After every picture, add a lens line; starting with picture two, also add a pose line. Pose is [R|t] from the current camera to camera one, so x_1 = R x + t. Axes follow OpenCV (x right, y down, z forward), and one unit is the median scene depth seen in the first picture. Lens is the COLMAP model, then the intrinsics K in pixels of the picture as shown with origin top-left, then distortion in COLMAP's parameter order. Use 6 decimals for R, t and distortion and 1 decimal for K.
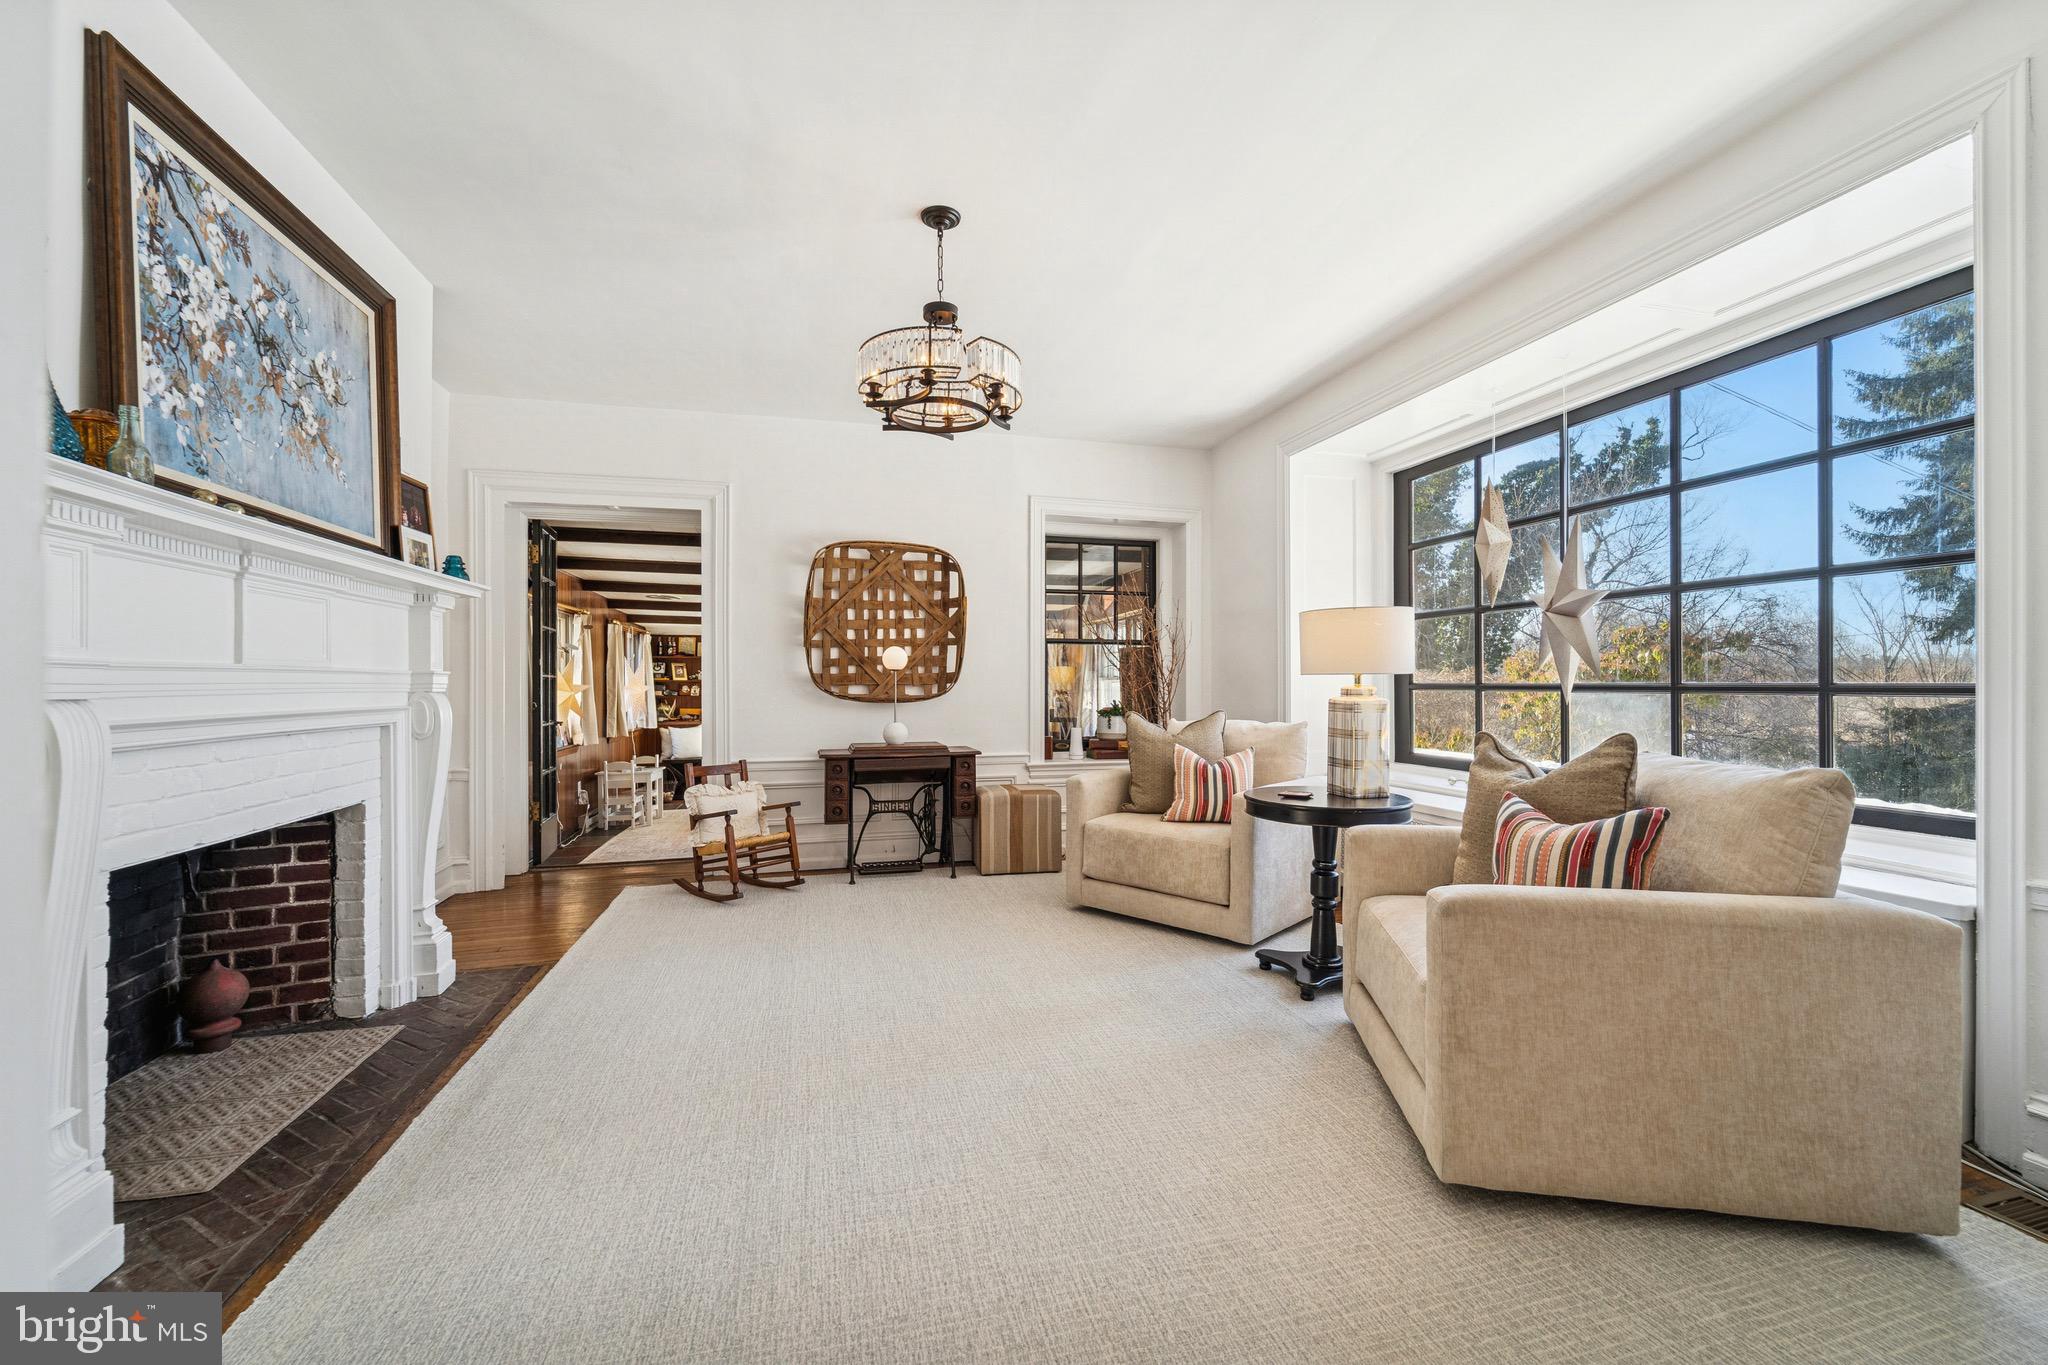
lens RADIAL K [[825.0, 0, 1026.6], [0, 825.0, 689.8], [0, 0, 1]] dist [0.001387, -0.001492]
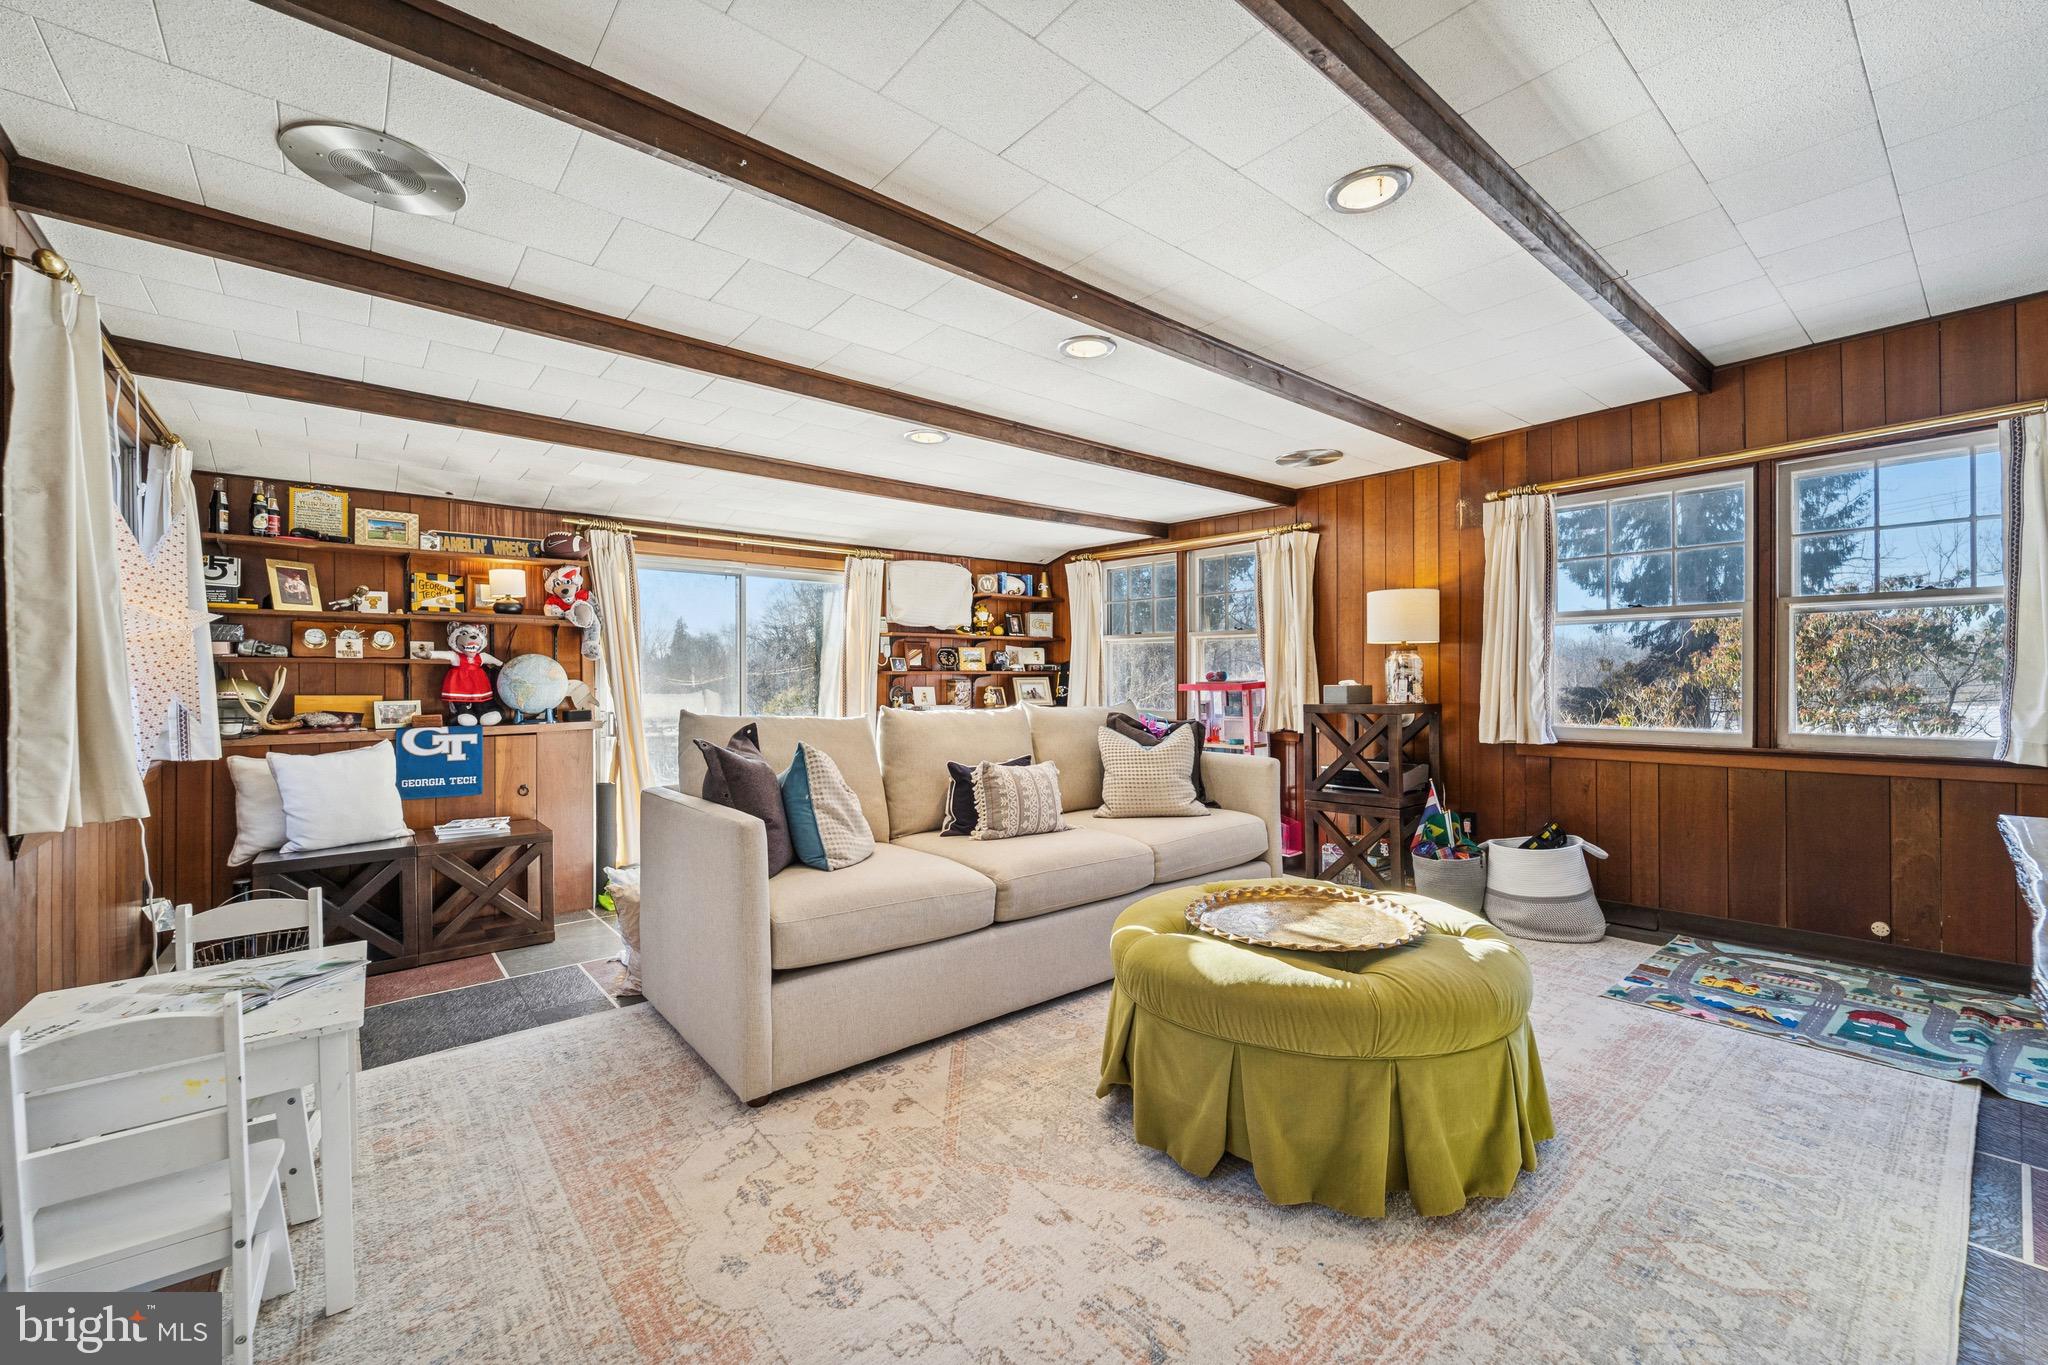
lens RADIAL K [[825.0, 0, 1022.8], [0, 825.0, 679.6], [0, 0, 1]] dist [0.001387, -0.001492]
pose [[0.909768, 0.000375, 0.415116, -0.291235], [-0.000184, 1.000000, -0.000501, 0.016373], [-0.415116, 0.000380, 0.909768, 0.570650]]
